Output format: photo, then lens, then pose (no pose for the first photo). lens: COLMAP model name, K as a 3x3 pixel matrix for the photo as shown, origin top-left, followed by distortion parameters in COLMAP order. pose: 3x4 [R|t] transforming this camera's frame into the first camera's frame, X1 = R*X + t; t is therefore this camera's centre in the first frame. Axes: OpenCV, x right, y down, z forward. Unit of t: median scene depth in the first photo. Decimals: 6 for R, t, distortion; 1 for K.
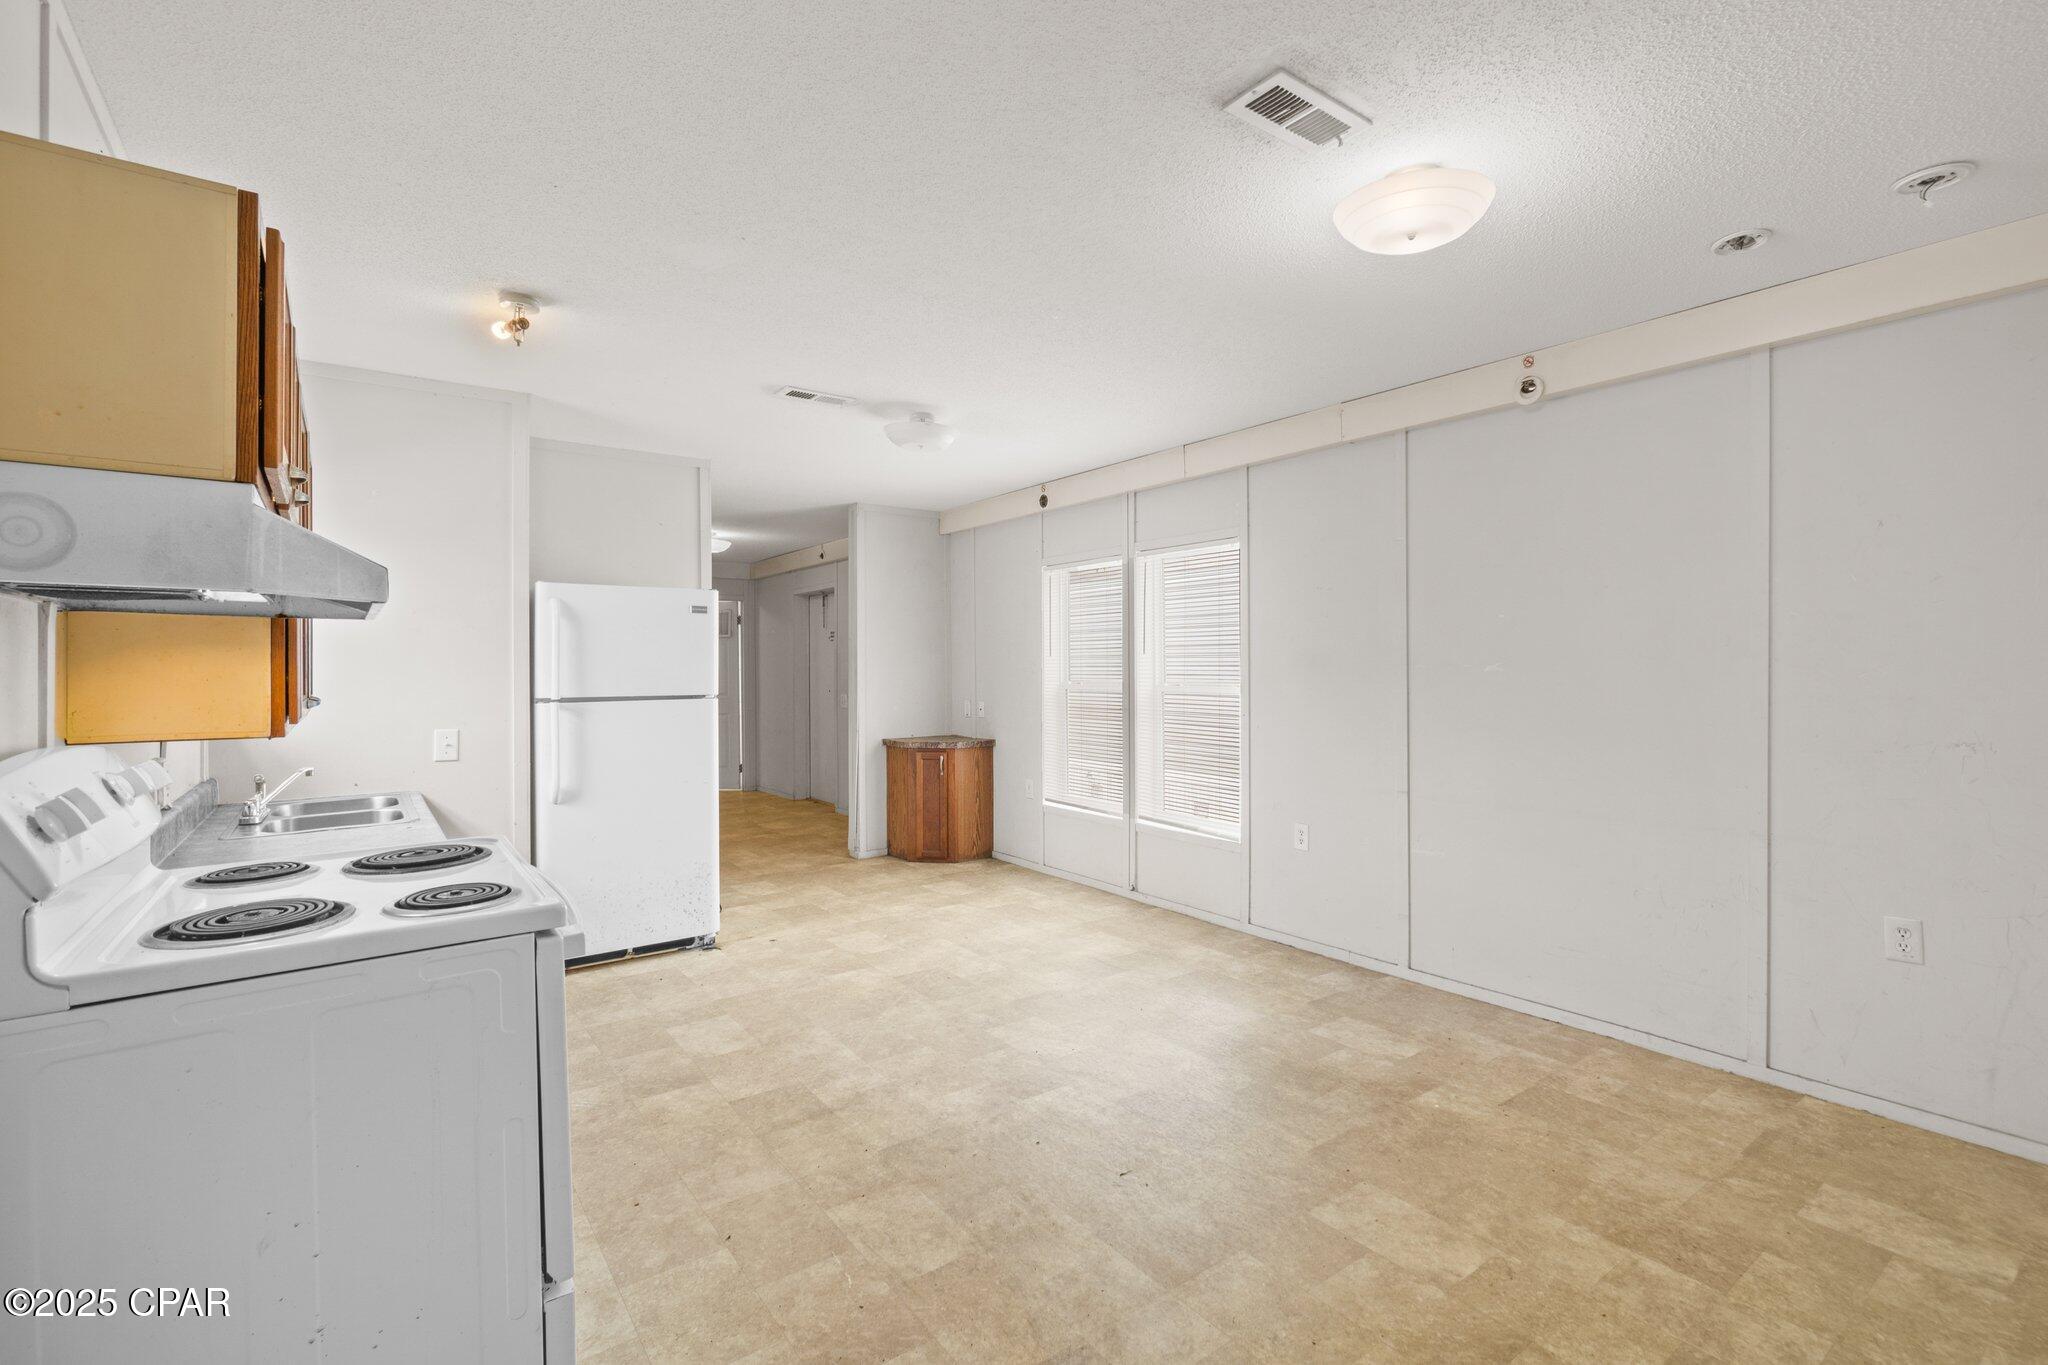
lens RADIAL K [[904.6, 0, 1013.2], [0, 904.6, 670.9], [0, 0, 1]] dist [-0.003135, 0.001075]
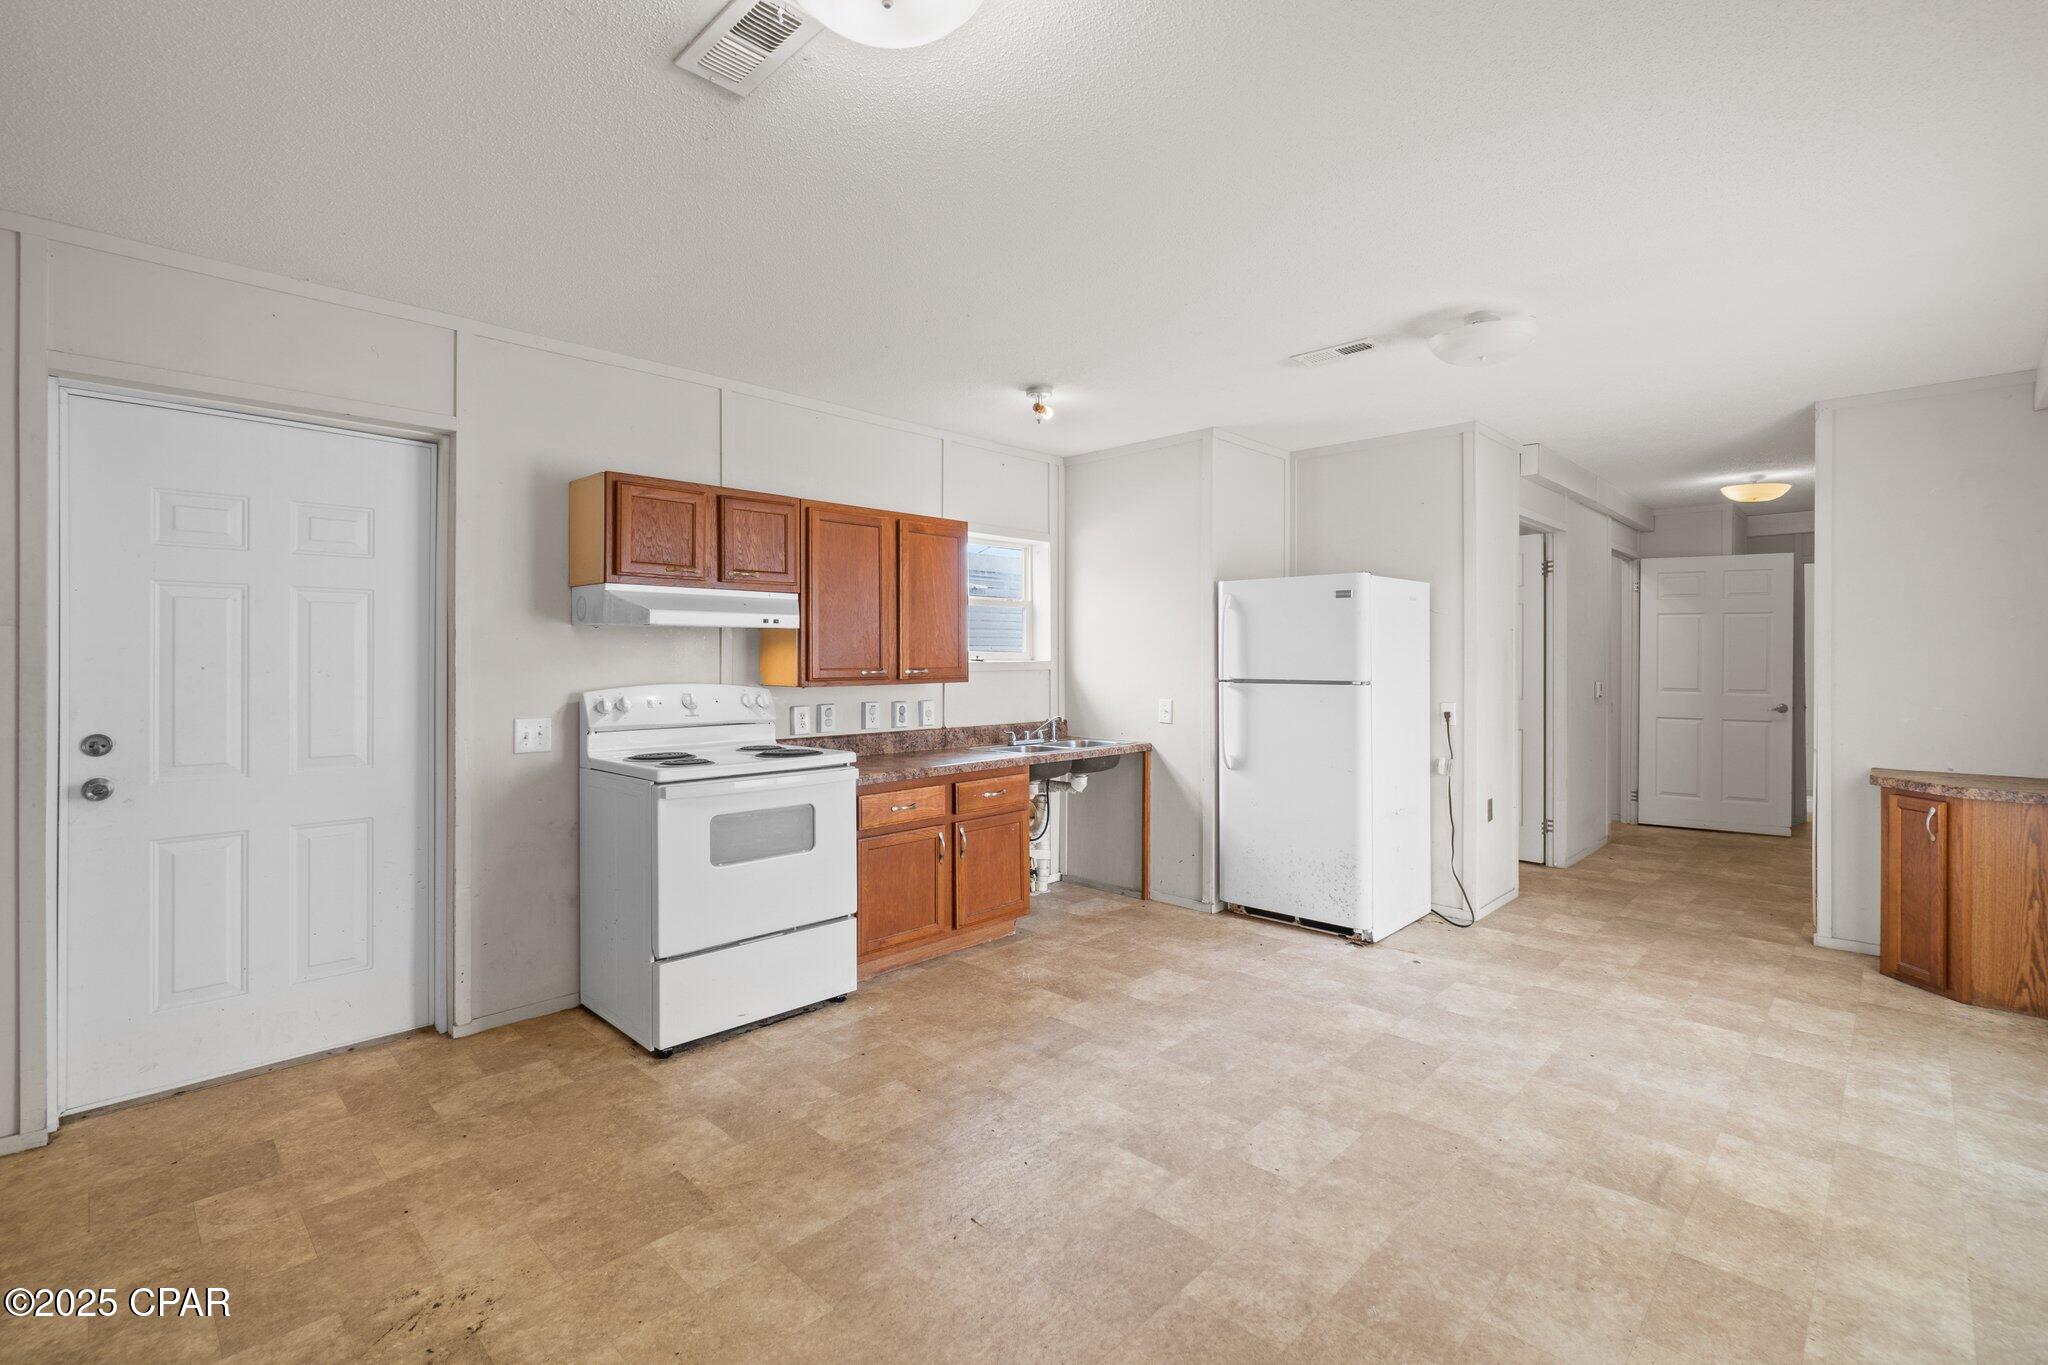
lens RADIAL K [[904.6, 0, 1032.7], [0, 904.6, 657.1], [0, 0, 1]] dist [-0.003135, 0.001075]
pose [[0.182391, 0.005690, -0.983210, 0.767372], [-0.003374, 0.999981, 0.005162, -0.003371], [0.983220, 0.002376, 0.182407, 0.681193]]
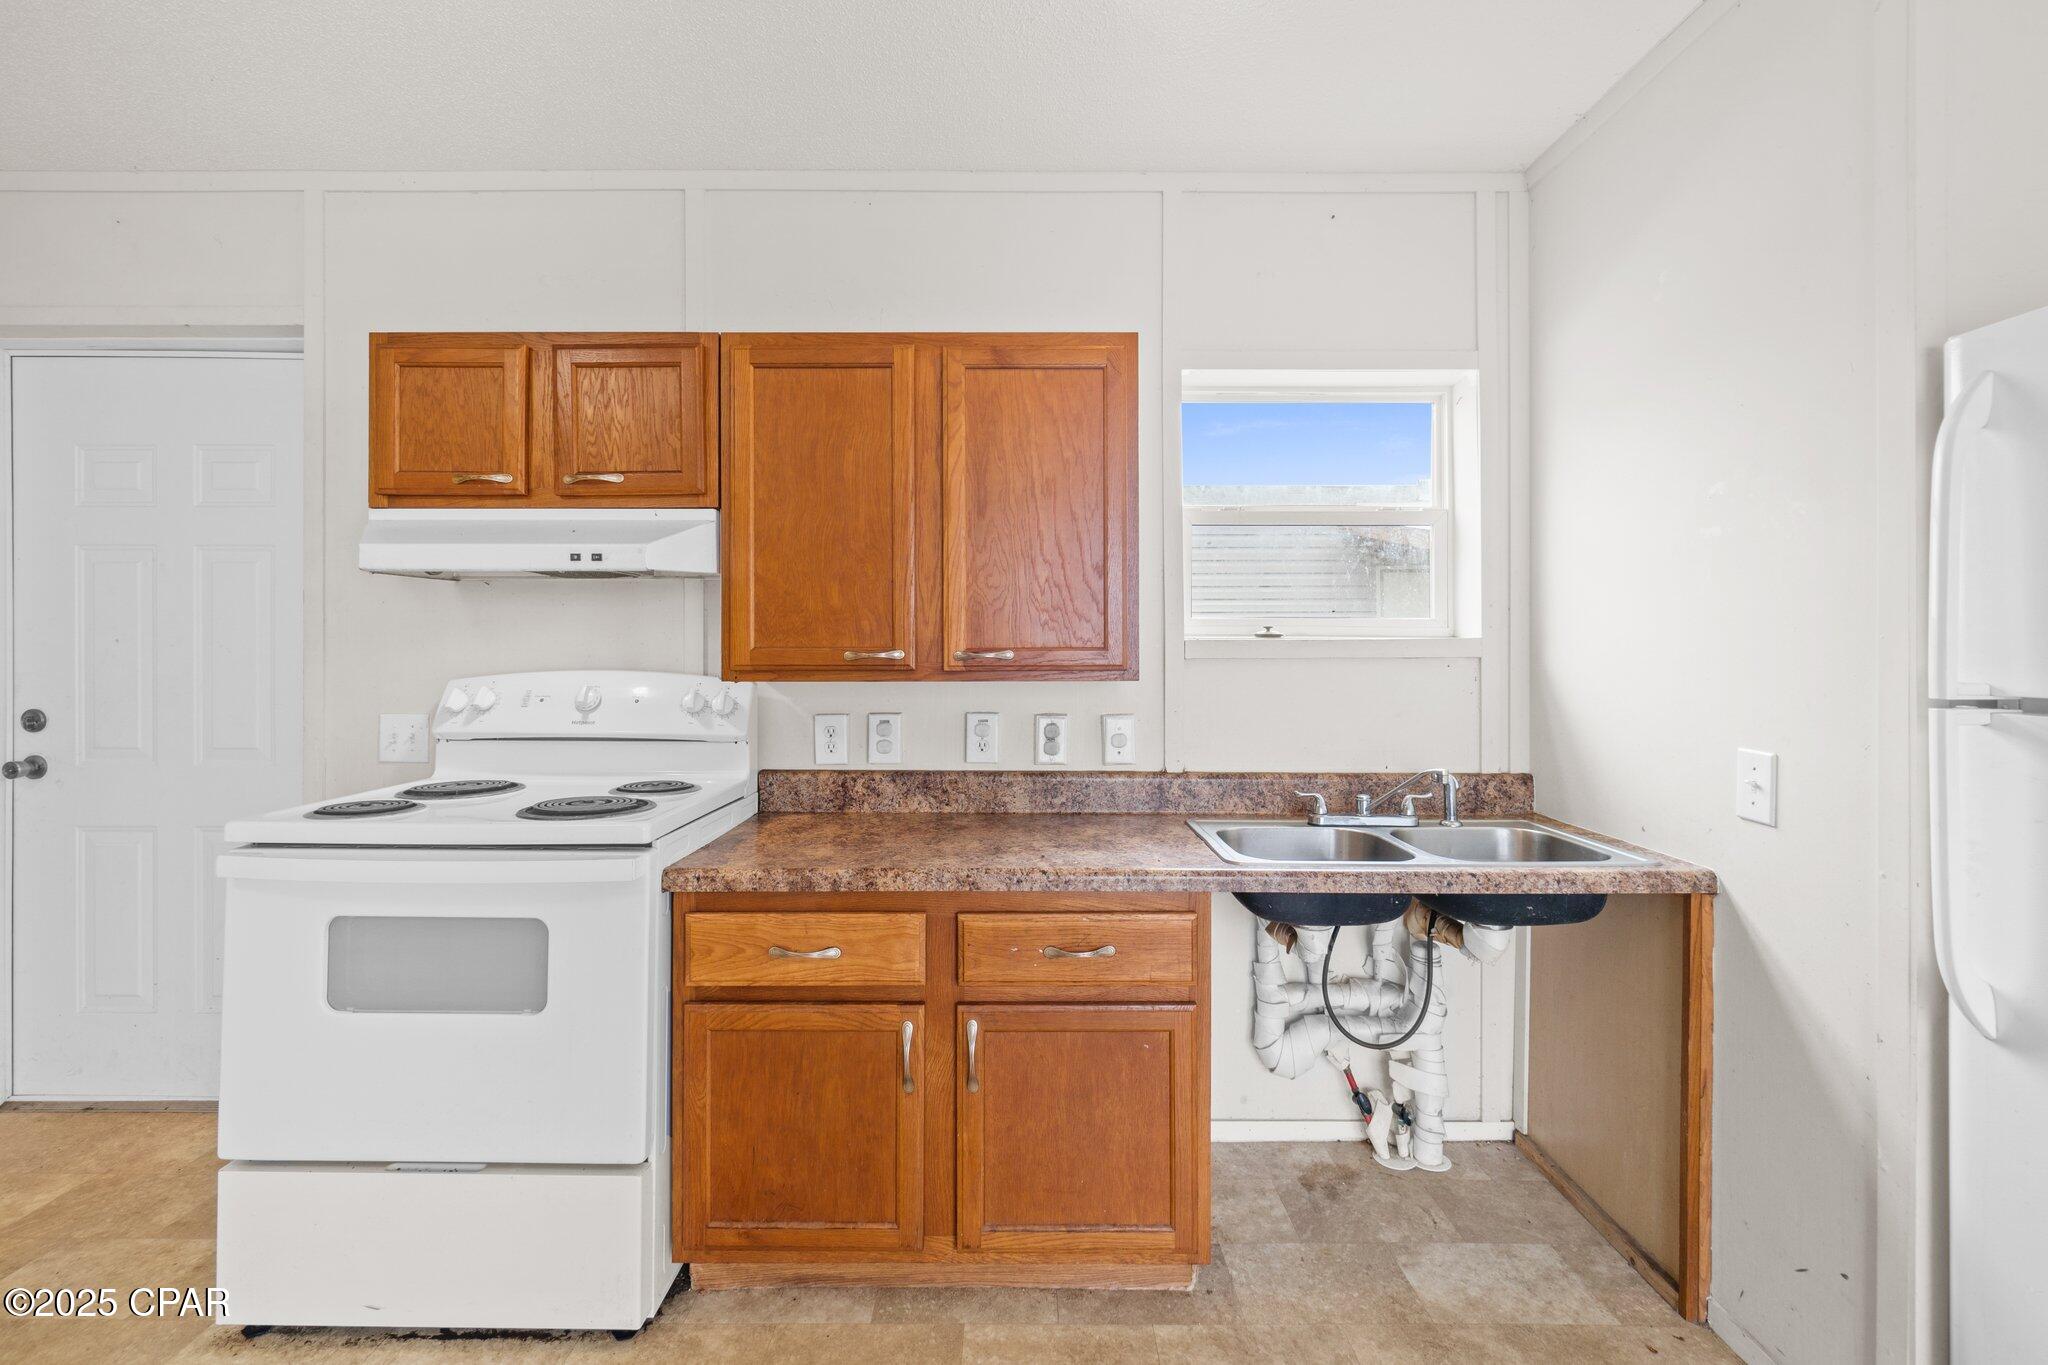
lens RADIAL K [[904.6, 0, 1026.5], [0, 904.6, 641.3], [0, 0, 1]] dist [-0.003135, 0.001075]
pose [[-0.584722, 0.003920, -0.811225, -0.079793], [0.001351, 0.999992, 0.003858, 0.012761], [0.811233, 0.001160, -0.584722, 1.163512]]
